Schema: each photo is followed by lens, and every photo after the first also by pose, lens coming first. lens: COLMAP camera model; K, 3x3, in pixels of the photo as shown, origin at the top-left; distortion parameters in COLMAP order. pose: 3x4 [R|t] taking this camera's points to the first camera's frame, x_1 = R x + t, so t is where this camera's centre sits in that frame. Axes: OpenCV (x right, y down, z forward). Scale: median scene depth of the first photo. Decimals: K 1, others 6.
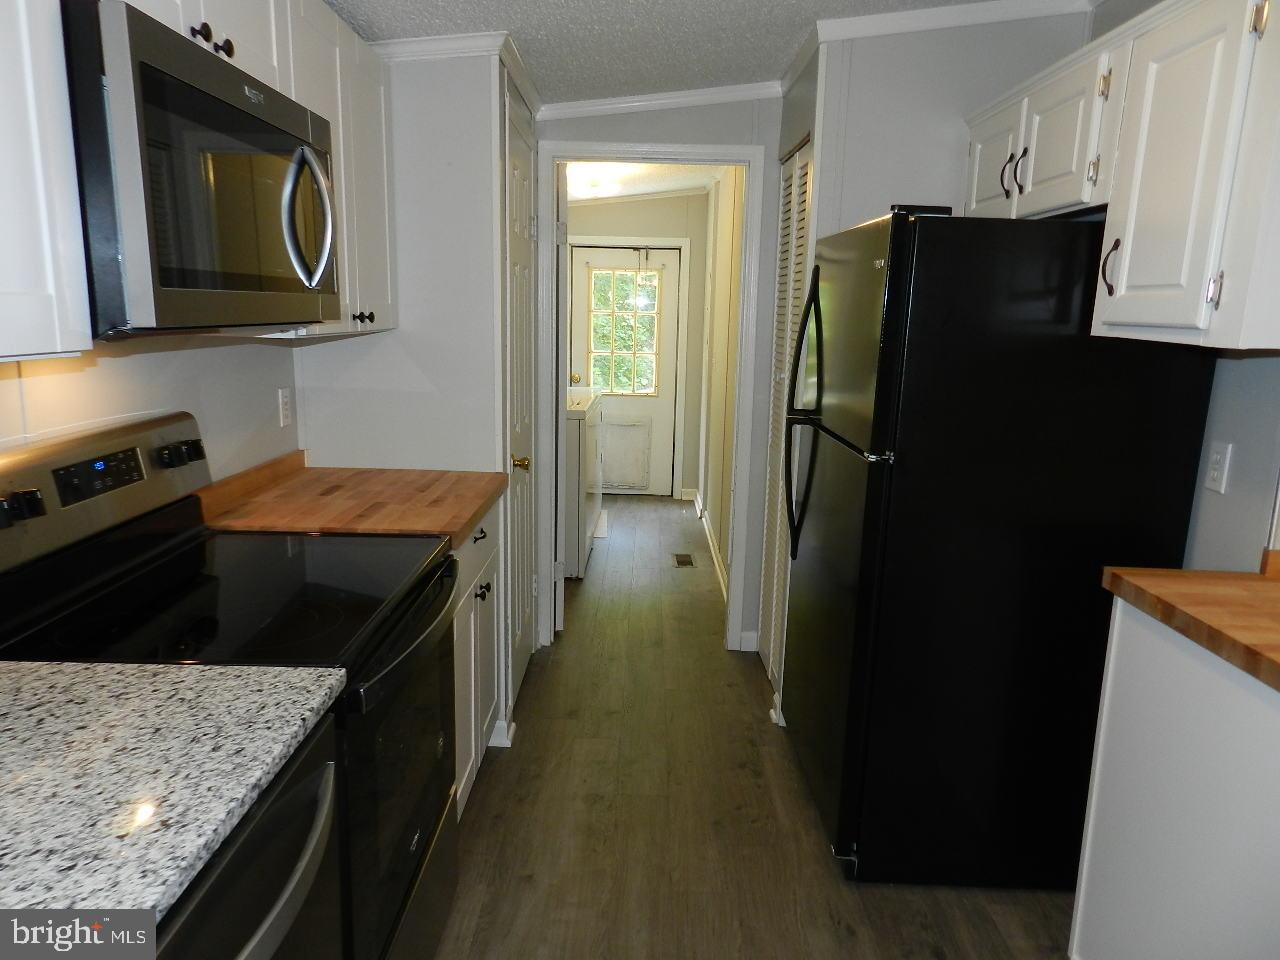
lens RADIAL K [[888.0, 0, 634.4], [0, 888.0, 477.8], [0, 0, 1]] dist [0.035831, -0.002429]
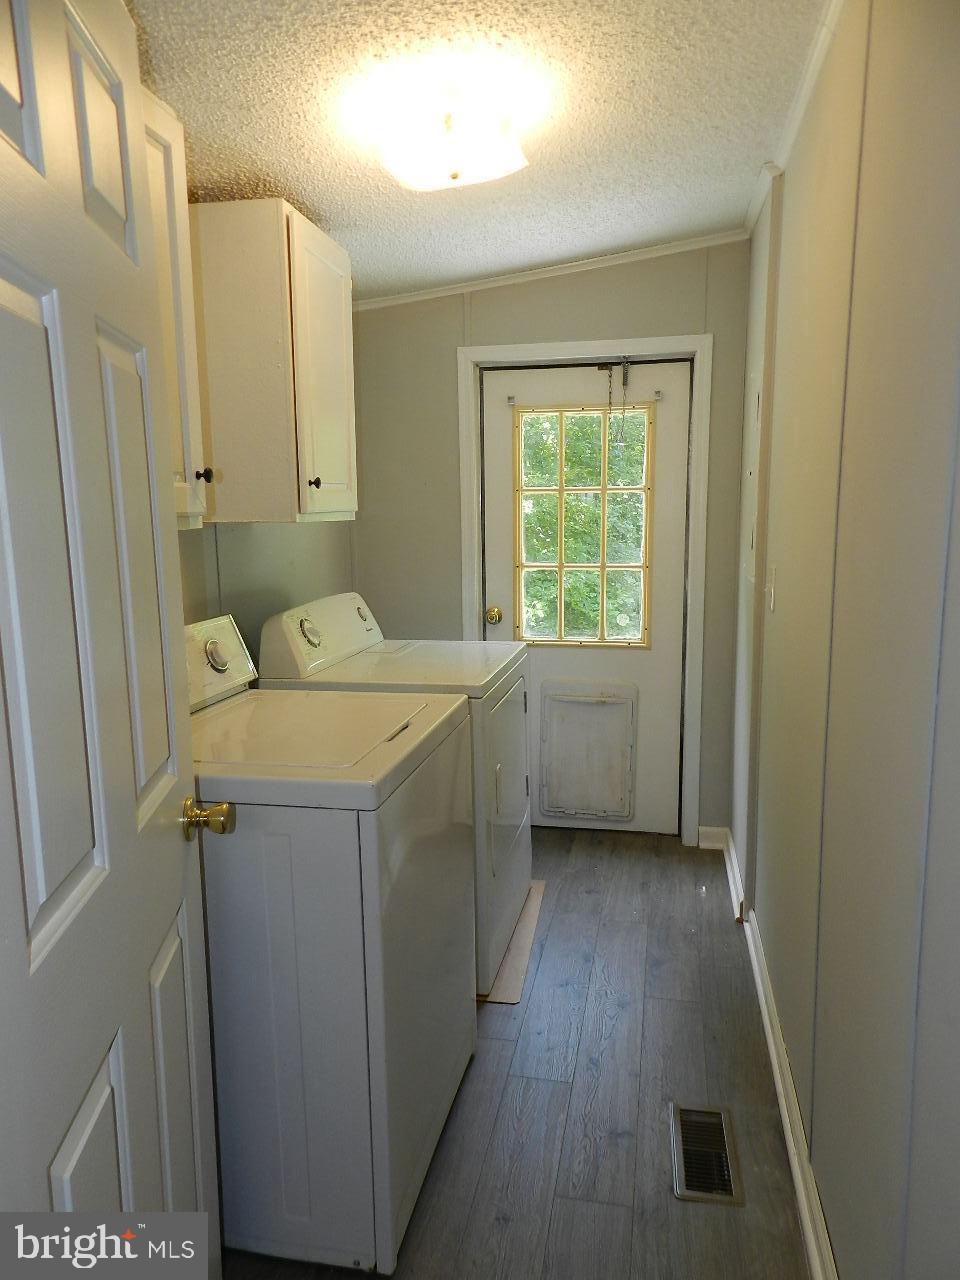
lens RADIAL K [[888.0, 0, 477.5], [0, 888.0, 645.4], [0, 0, 1]] dist [0.035831, -0.002429]
pose [[0.981500, -0.004617, -0.191405, 0.027596], [-0.001214, 0.999539, -0.030334, -0.078343], [0.191457, 0.030005, 0.981042, 0.476139]]
